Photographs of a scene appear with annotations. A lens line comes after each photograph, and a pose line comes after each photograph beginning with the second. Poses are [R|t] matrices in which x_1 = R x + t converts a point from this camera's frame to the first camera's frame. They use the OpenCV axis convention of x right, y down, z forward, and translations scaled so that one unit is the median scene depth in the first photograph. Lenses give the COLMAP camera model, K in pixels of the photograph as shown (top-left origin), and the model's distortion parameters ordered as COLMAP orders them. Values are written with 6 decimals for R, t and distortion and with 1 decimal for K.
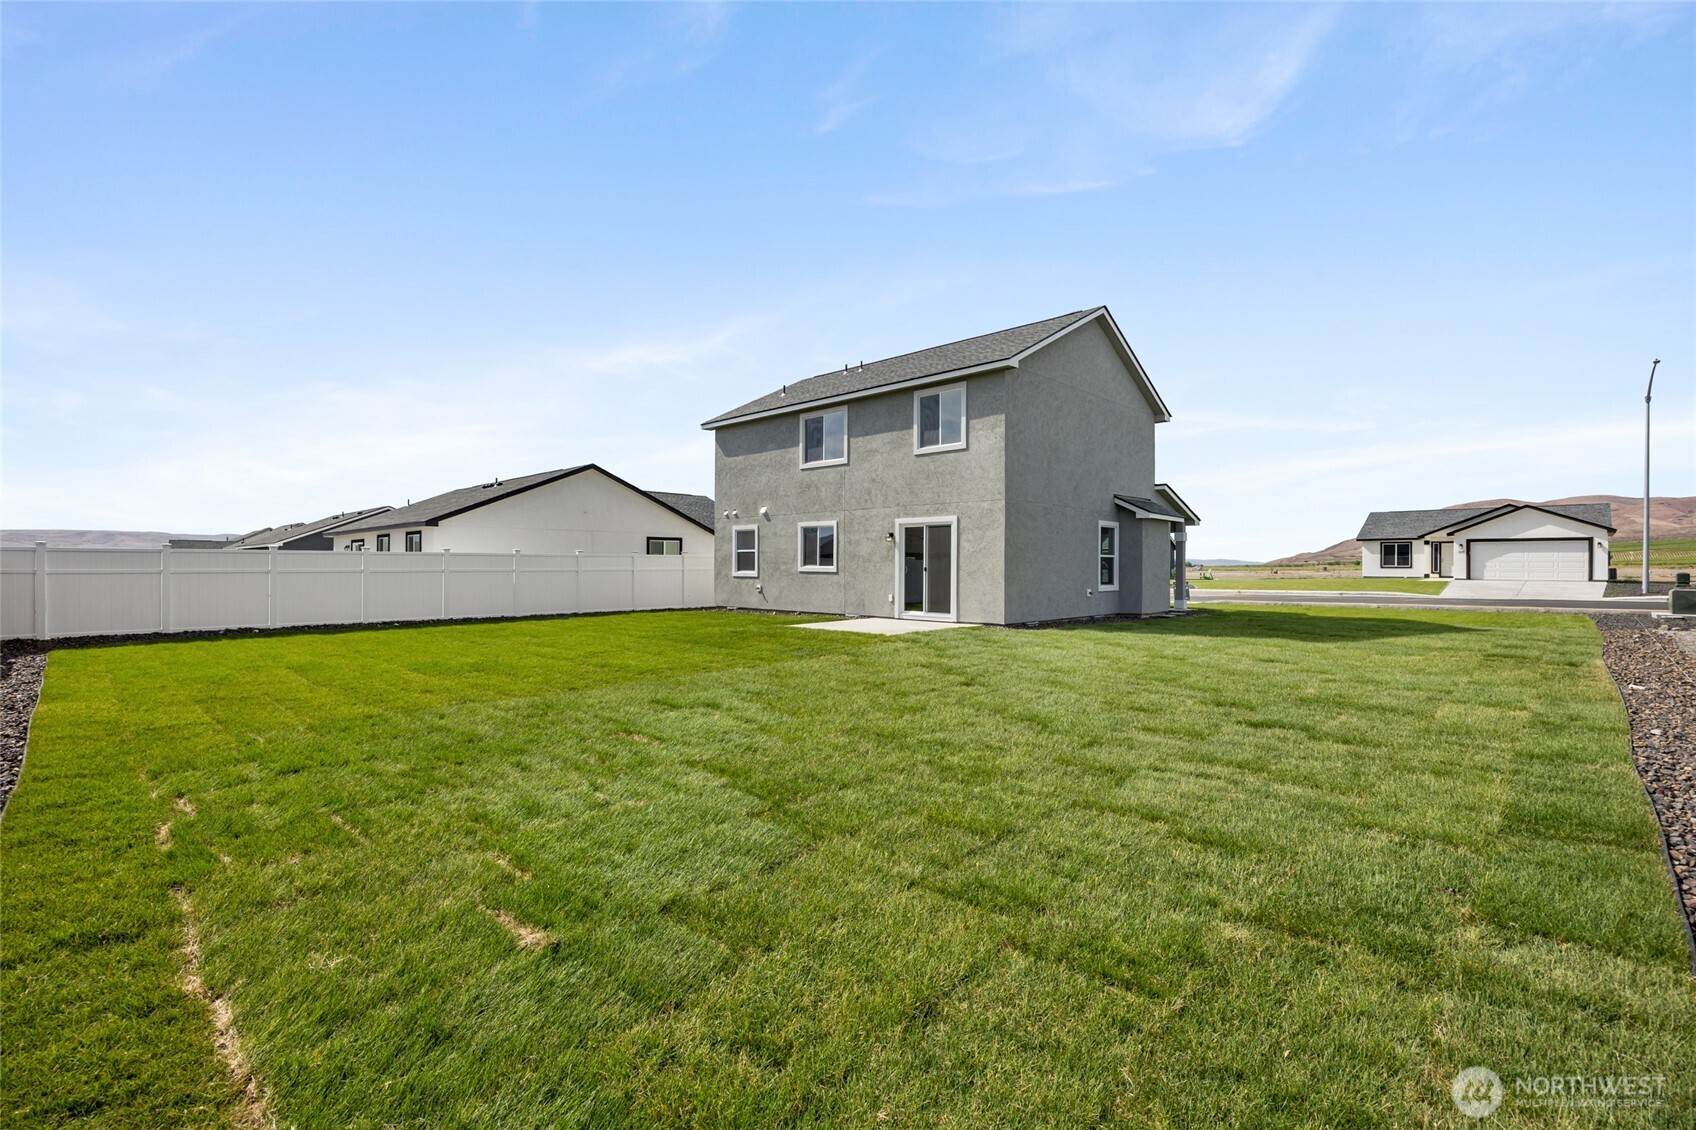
lens RADIAL K [[728.8, 0, 839.7], [0, 728.8, 565.3], [0, 0, 1]] dist [-0.011208, -0.000258]
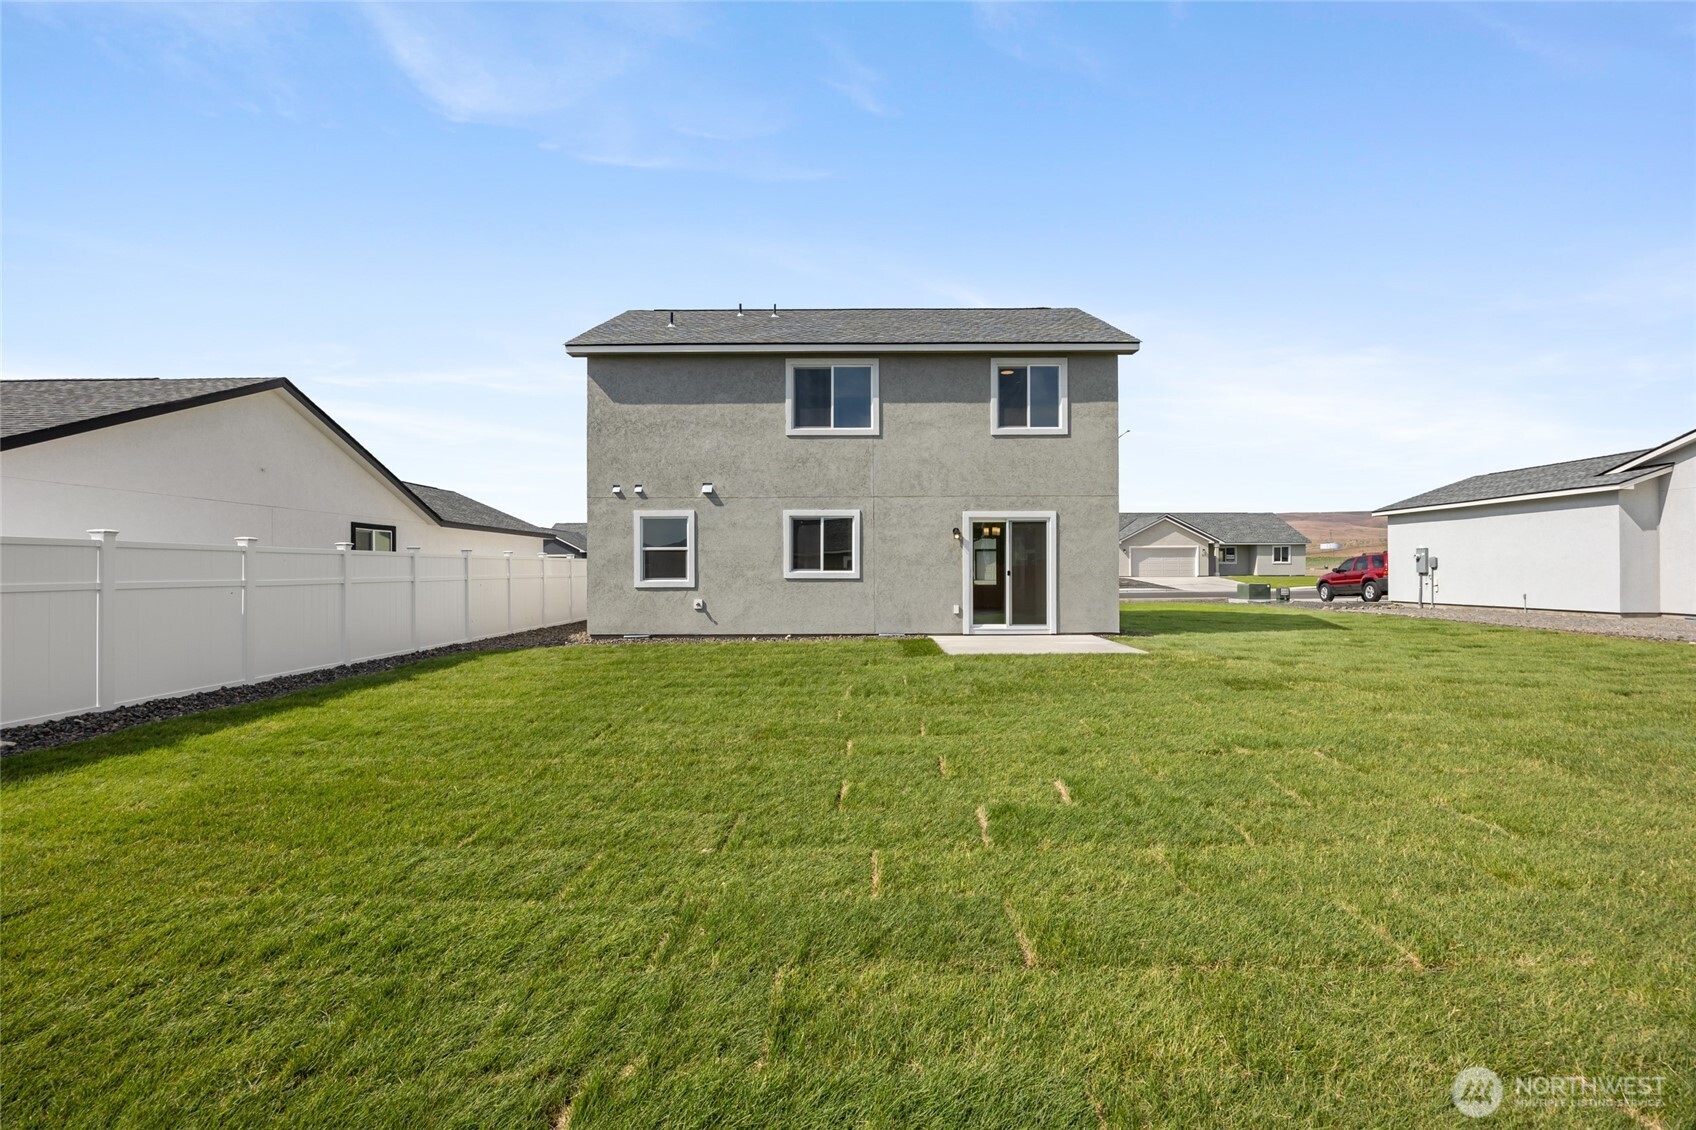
lens RADIAL K [[728.8, 0, 846.4], [0, 728.8, 562.5], [0, 0, 1]] dist [-0.011208, -0.000258]
pose [[0.731164, 0.003355, 0.682193, -0.510432], [0.005280, 0.999930, -0.010577, 0.000844], [-0.682181, 0.011336, 0.731096, 0.448132]]
